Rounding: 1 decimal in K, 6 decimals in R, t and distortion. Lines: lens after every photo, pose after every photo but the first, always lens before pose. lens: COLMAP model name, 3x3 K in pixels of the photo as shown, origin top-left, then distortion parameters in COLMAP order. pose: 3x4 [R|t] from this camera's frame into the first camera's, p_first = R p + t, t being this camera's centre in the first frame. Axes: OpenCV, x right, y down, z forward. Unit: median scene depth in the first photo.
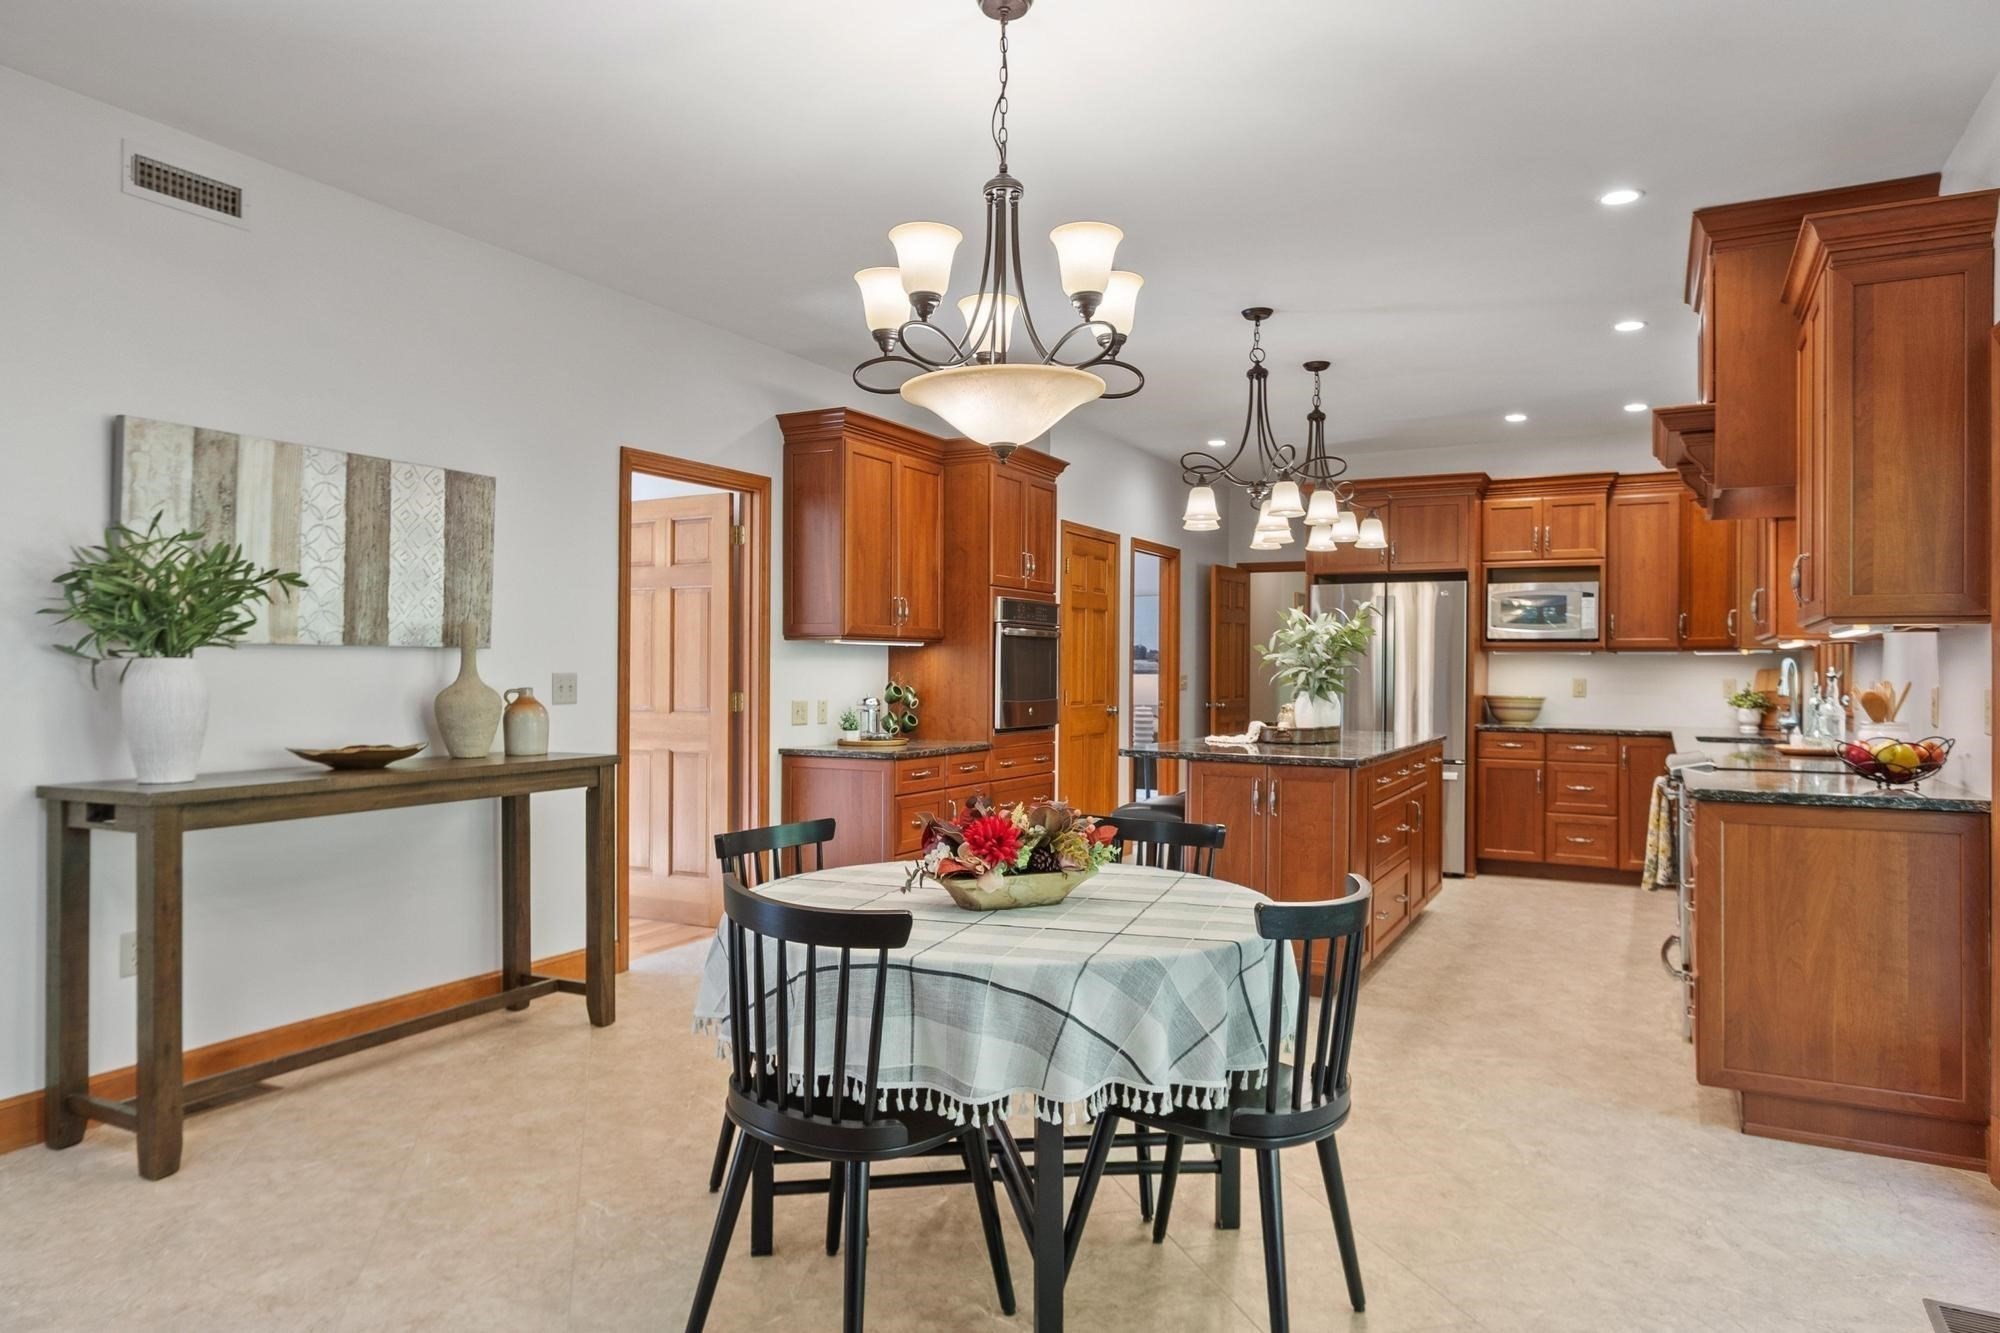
lens RADIAL K [[1259.2, 0, 1003.9], [0, 1259.2, 664.8], [0, 0, 1]] dist [-0.000986, 0.000454]
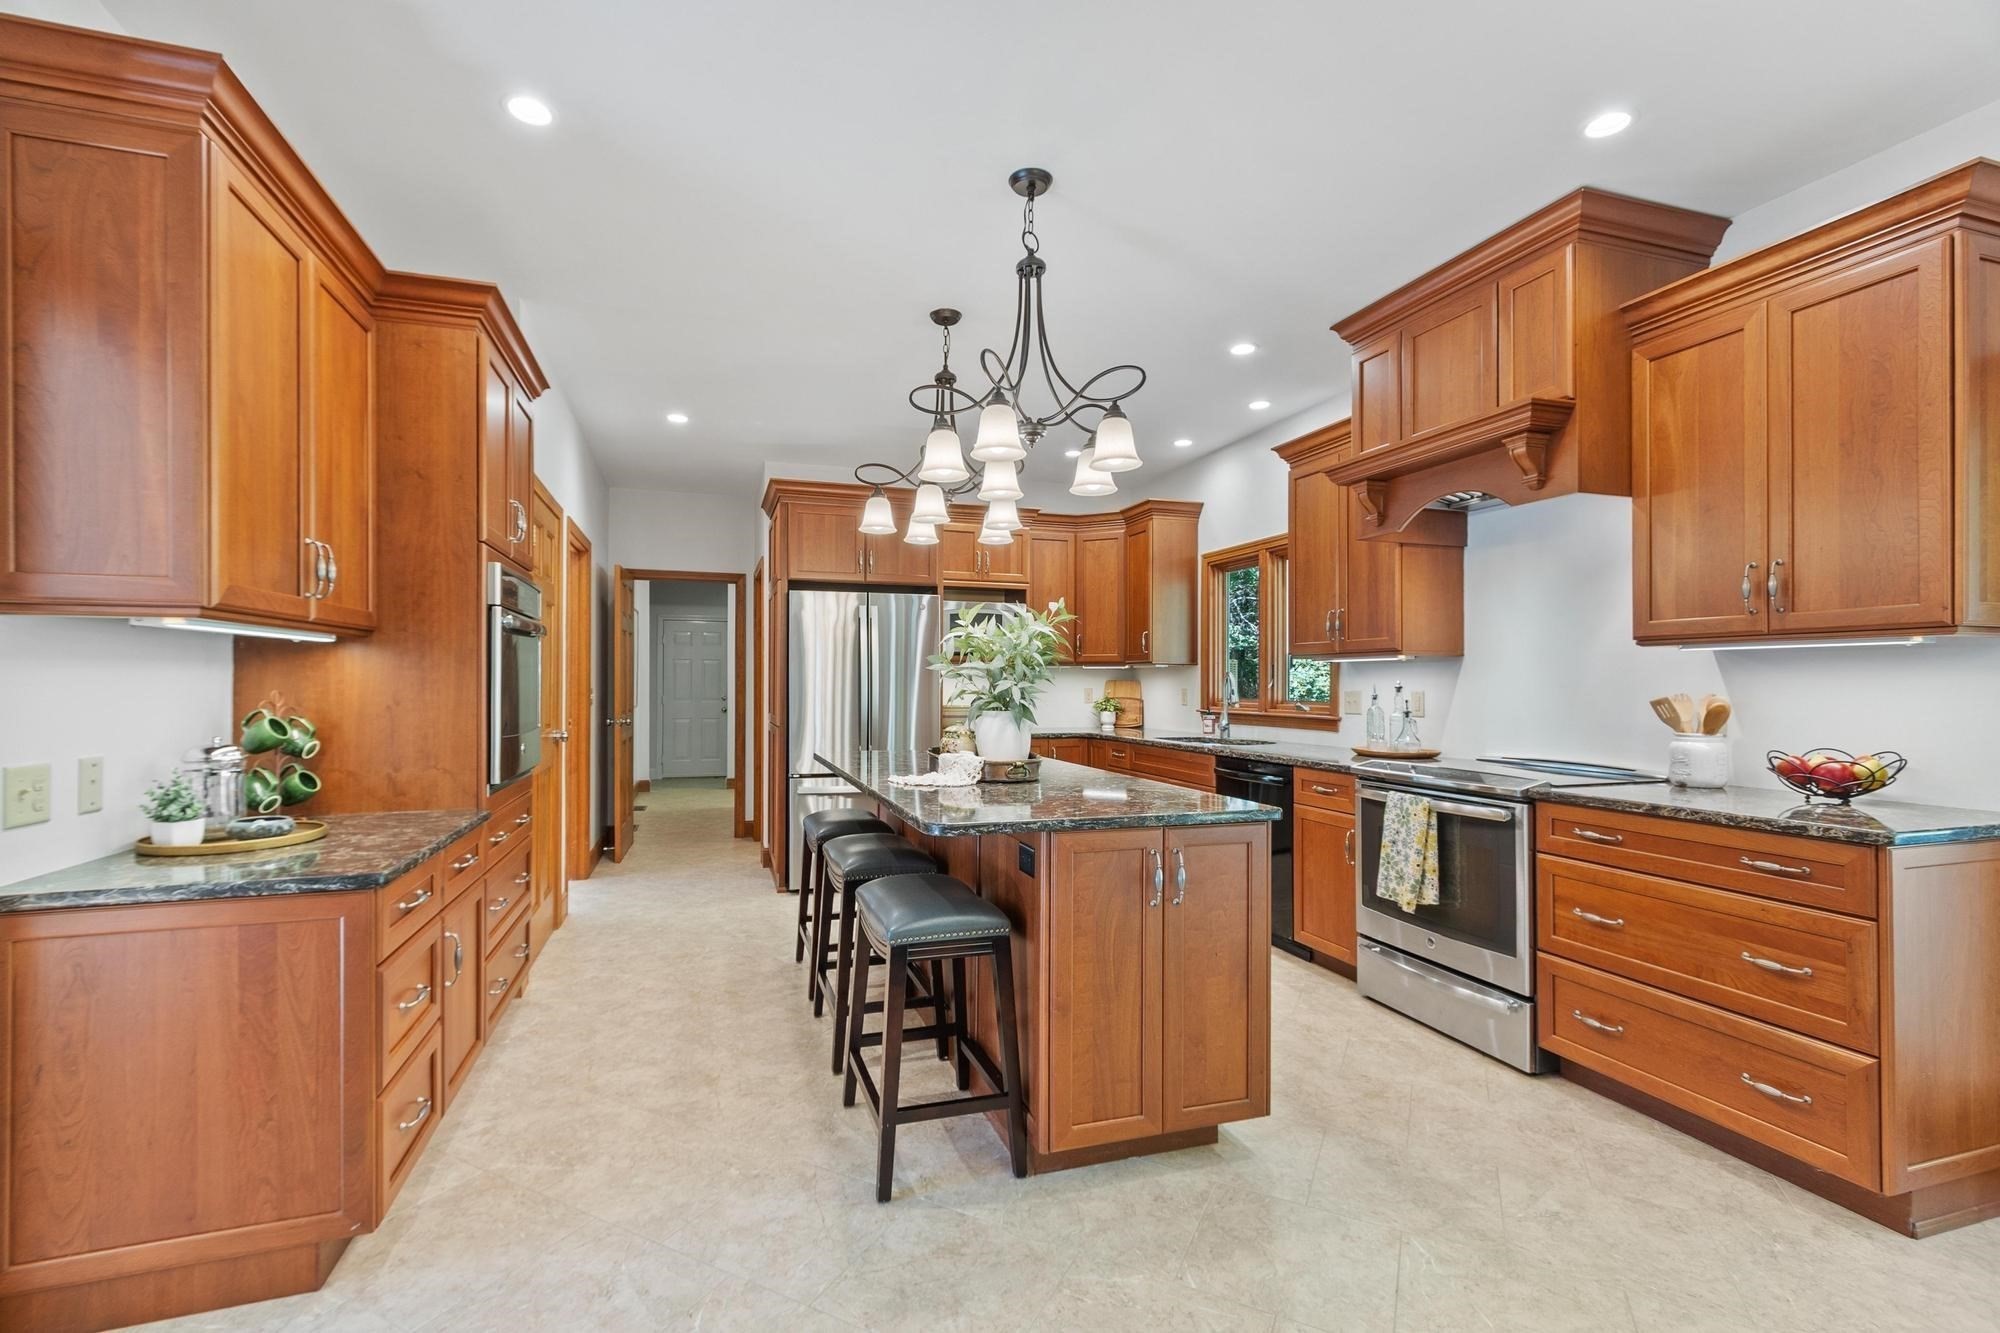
lens RADIAL K [[873.4, 0, 989.6], [0, 873.4, 674.4], [0, 0, 1]] dist [0.004205, -0.000177]
pose [[0.699816, 0.002005, 0.714320, -0.141461], [-0.000029, 0.999996, -0.002778, 0.000019], [-0.714323, 0.001923, 0.699814, 0.561427]]
